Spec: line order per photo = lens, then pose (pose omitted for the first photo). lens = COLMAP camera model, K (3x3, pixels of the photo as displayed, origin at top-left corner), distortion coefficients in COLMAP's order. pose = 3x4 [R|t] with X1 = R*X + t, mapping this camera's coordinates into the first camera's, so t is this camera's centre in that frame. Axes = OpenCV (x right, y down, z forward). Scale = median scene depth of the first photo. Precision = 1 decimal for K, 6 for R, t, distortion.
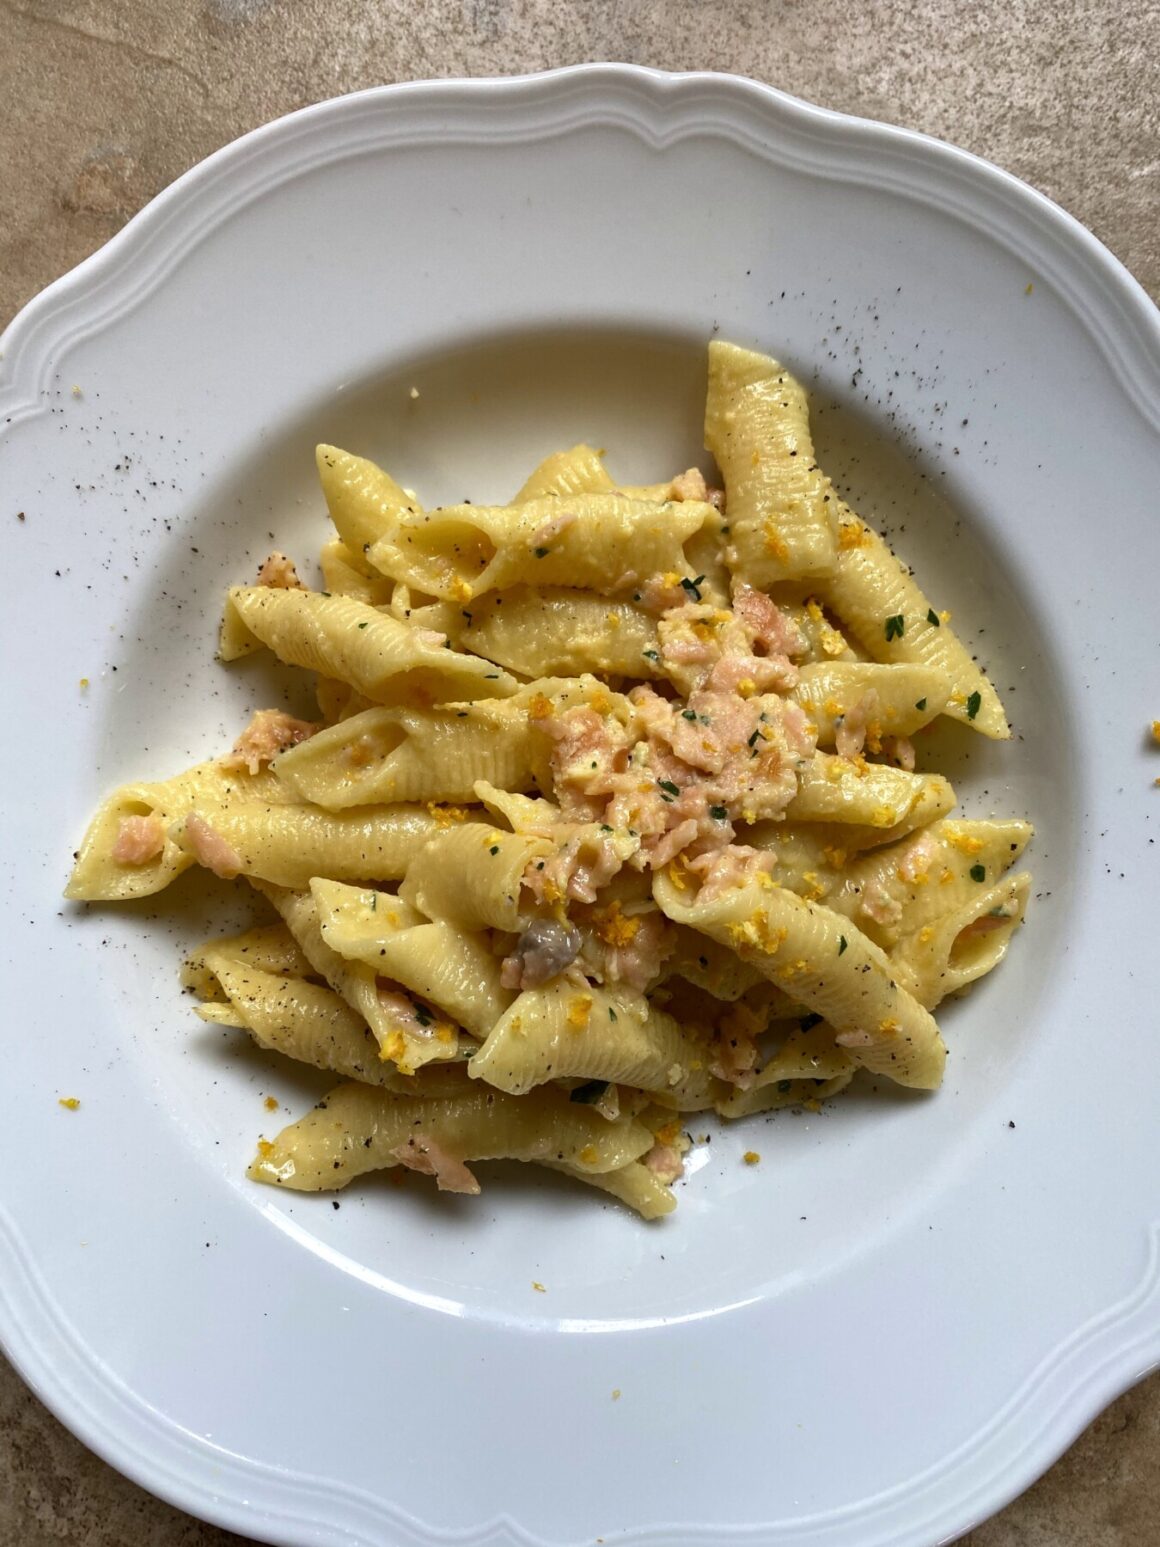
lens RADIAL K [[1179.8, 0, 580.0], [0, 1179.8, 773.5], [0, 0, 1]] dist [0.038793, 0.000310]
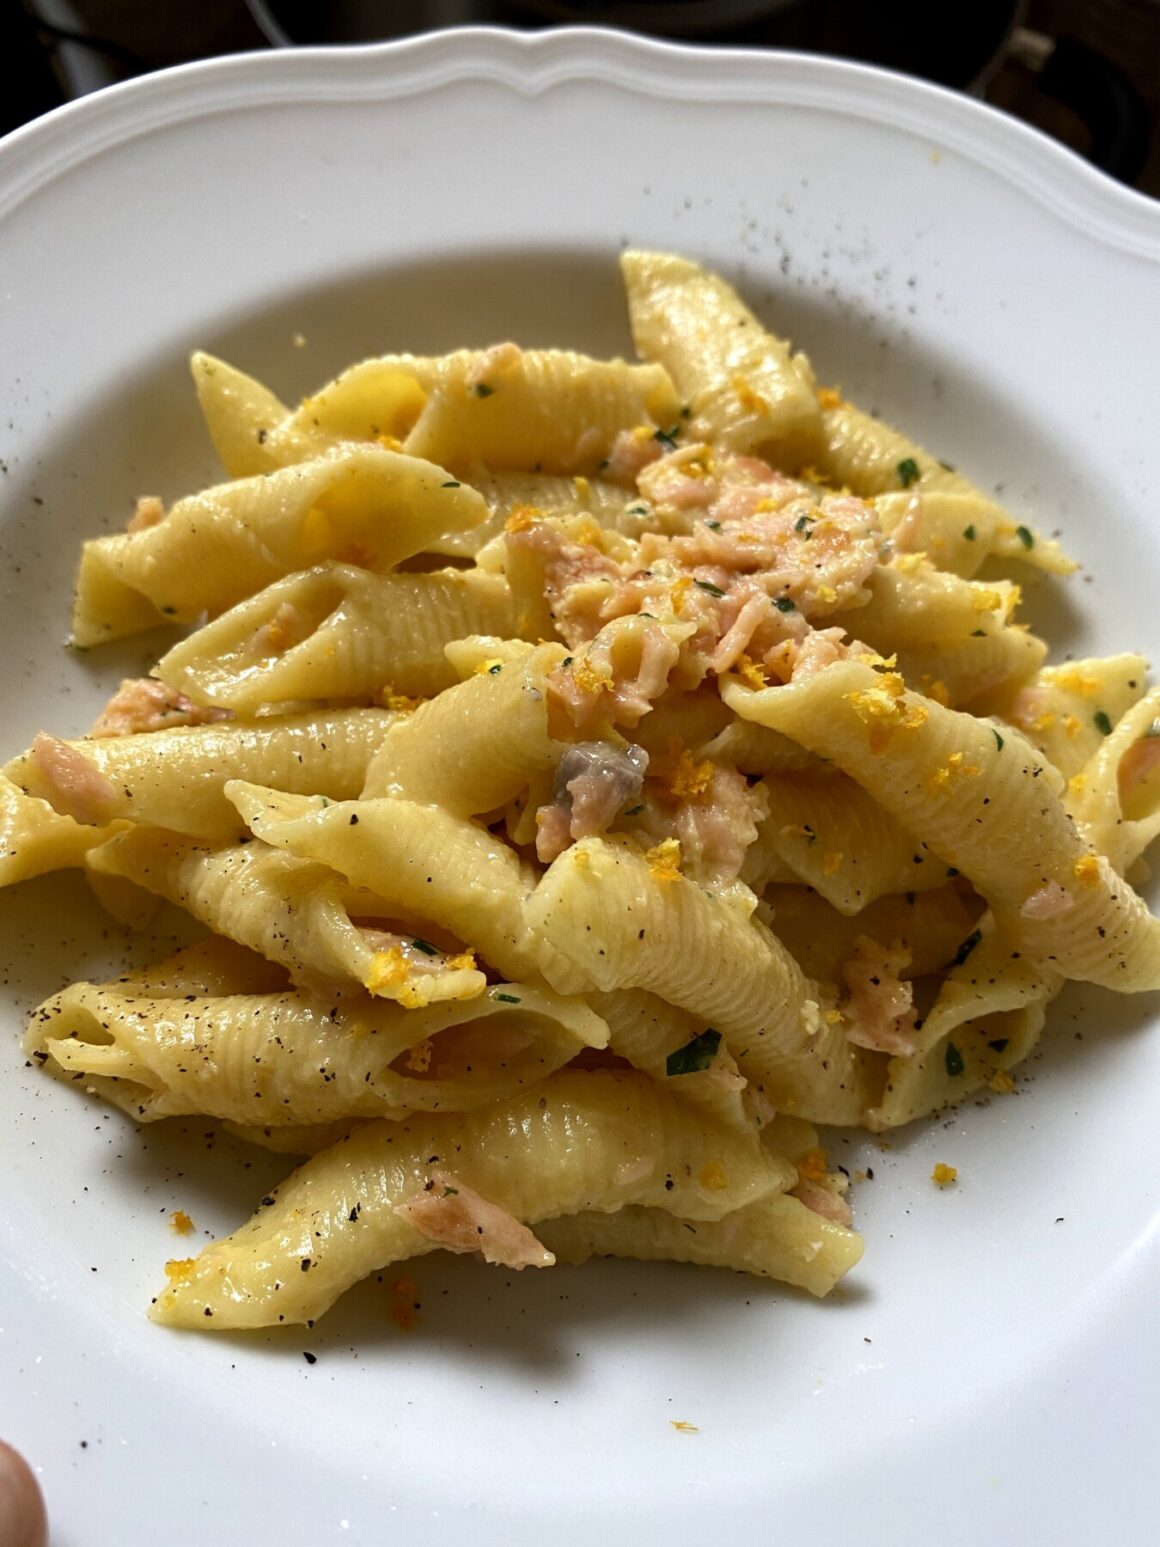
lens RADIAL K [[1192.6, 0, 580.0], [0, 1192.6, 773.5], [0, 0, 1]] dist [-0.006598, -0.007285]
pose [[0.977622, -0.147193, 0.150295, -0.125506], [0.196322, 0.895042, -0.400447, 0.374963], [-0.075578, 0.420992, 0.903910, 0.355614]]
